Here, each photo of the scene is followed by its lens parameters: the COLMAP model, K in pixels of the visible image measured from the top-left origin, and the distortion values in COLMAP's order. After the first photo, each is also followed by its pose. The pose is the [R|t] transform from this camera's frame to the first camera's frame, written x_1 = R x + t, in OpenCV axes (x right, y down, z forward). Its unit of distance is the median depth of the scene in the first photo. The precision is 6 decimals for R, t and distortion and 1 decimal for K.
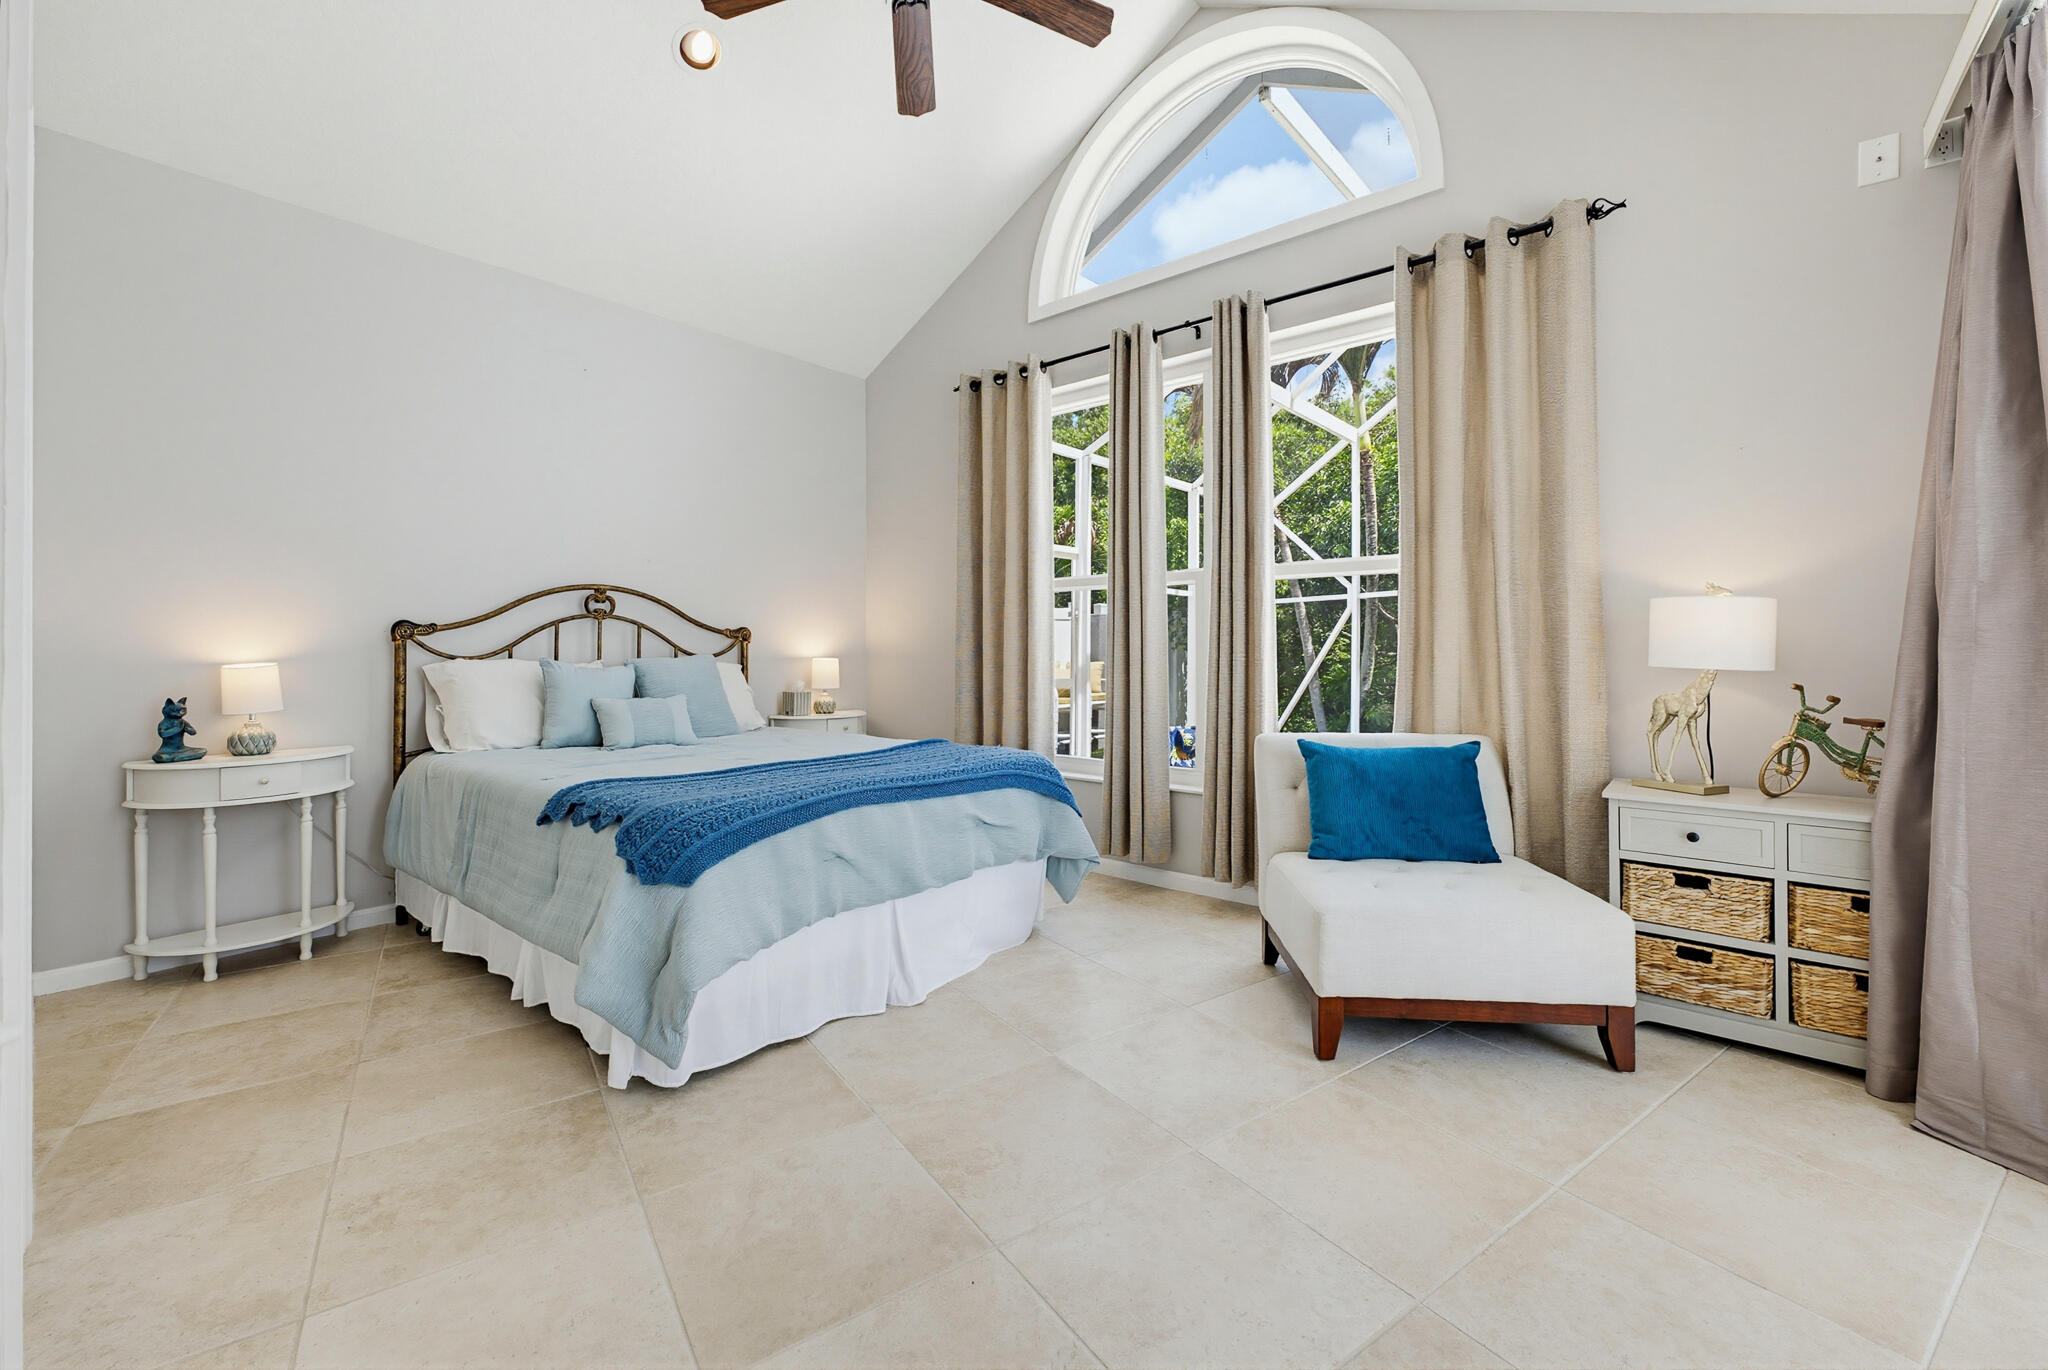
lens RADIAL K [[828.9, 0, 1022.5], [0, 828.9, 668.6], [0, 0, 1]] dist [-0.002266, -0.000209]
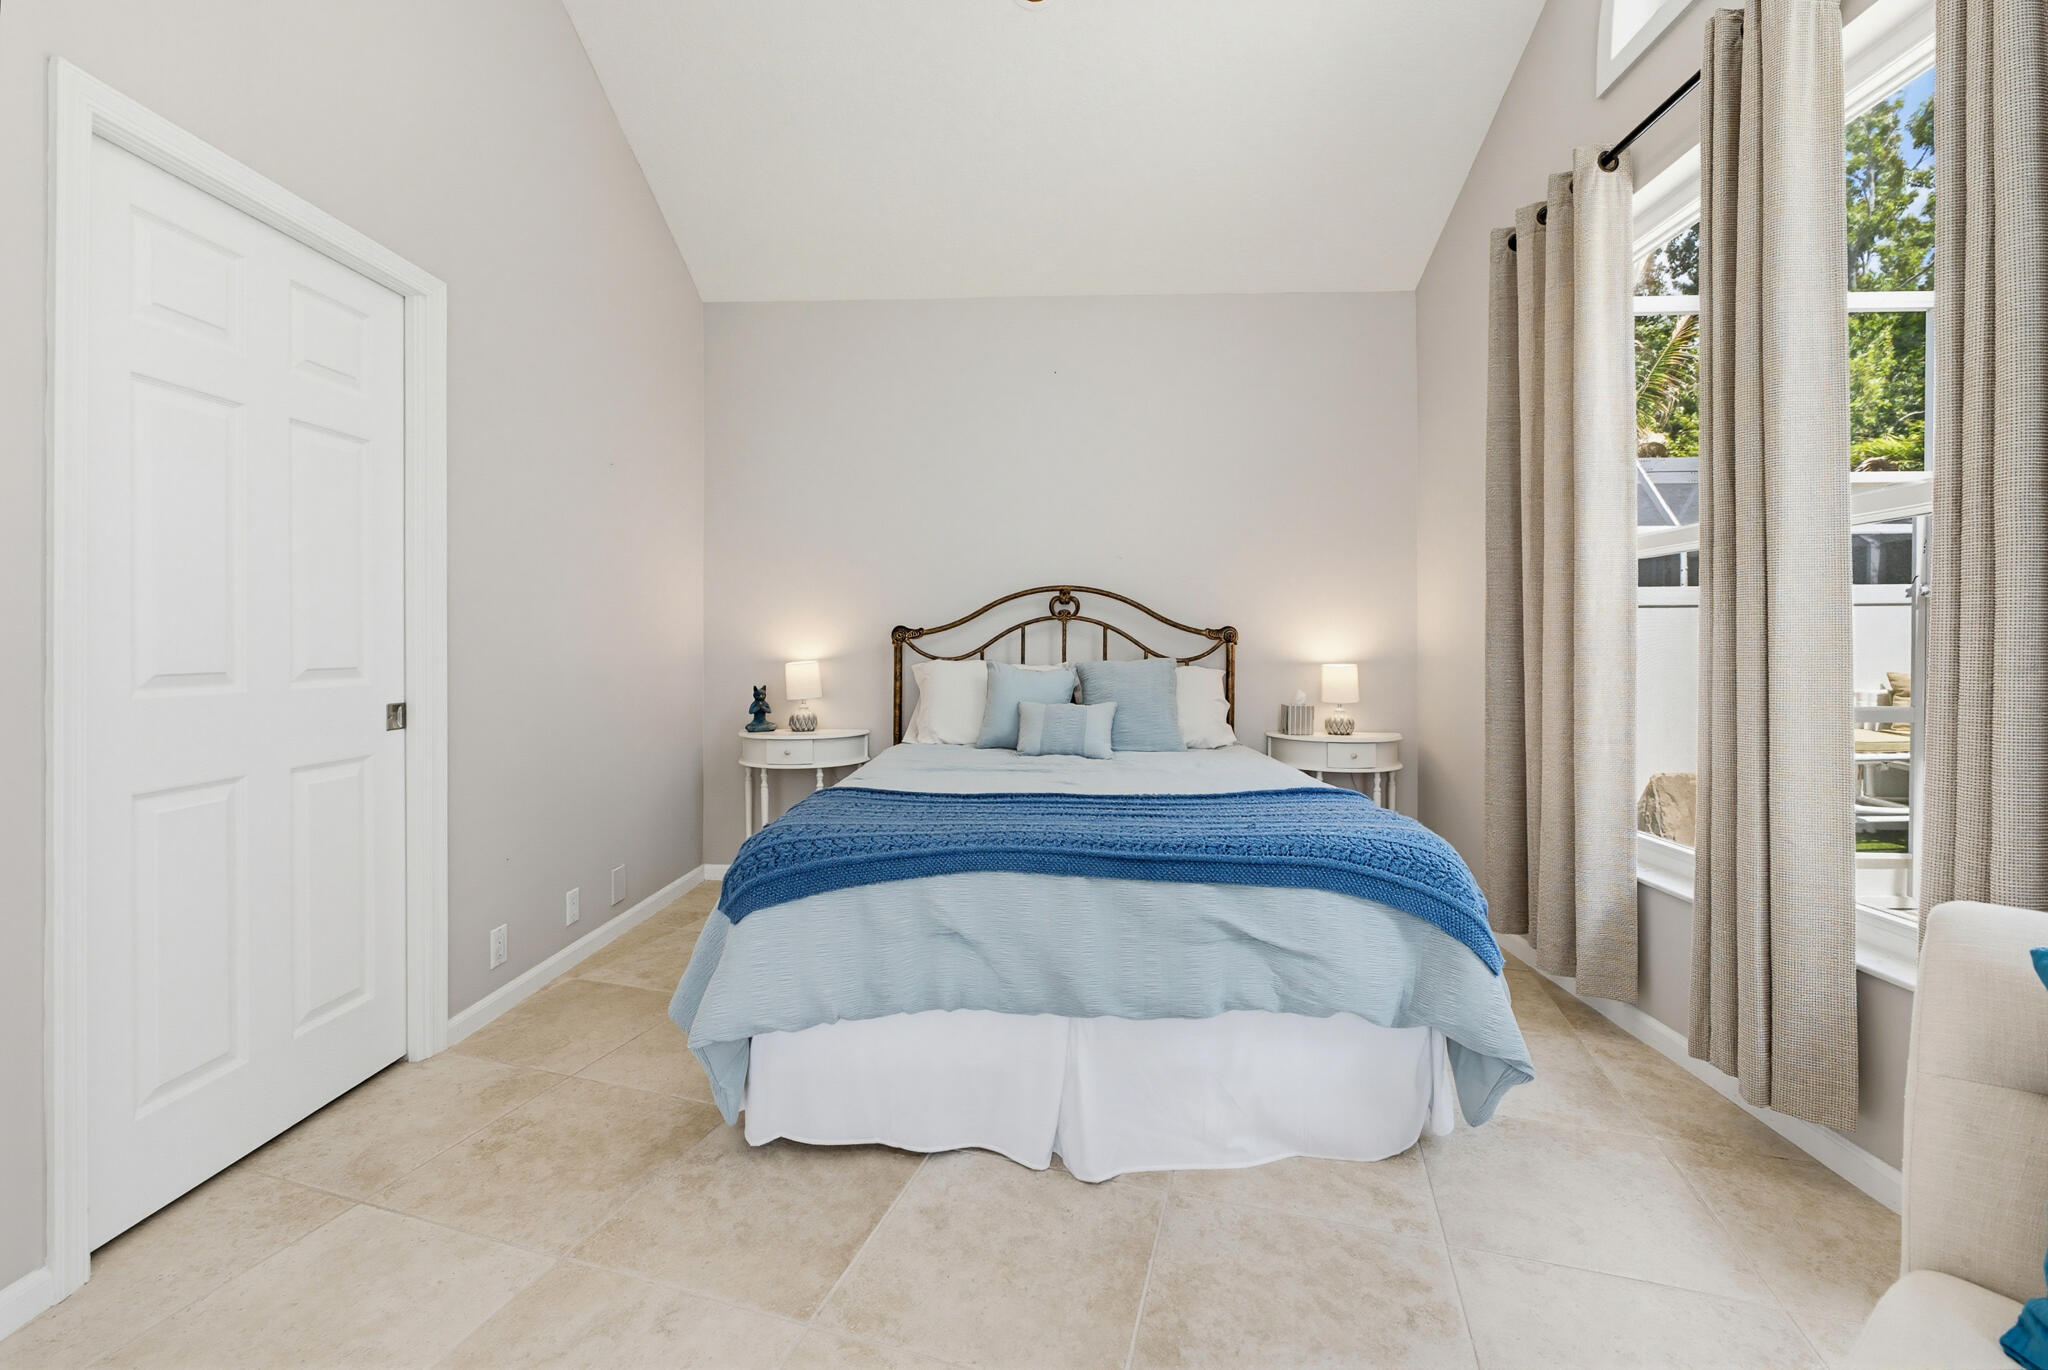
lens RADIAL K [[828.9, 0, 1022.5], [0, 828.9, 668.6], [0, 0, 1]] dist [-0.002266, -0.000209]
pose [[0.620557, 0.020720, -0.783888, 0.272165], [-0.022320, 0.999713, 0.008756, -0.012048], [0.783844, 0.012063, 0.620841, 0.408061]]
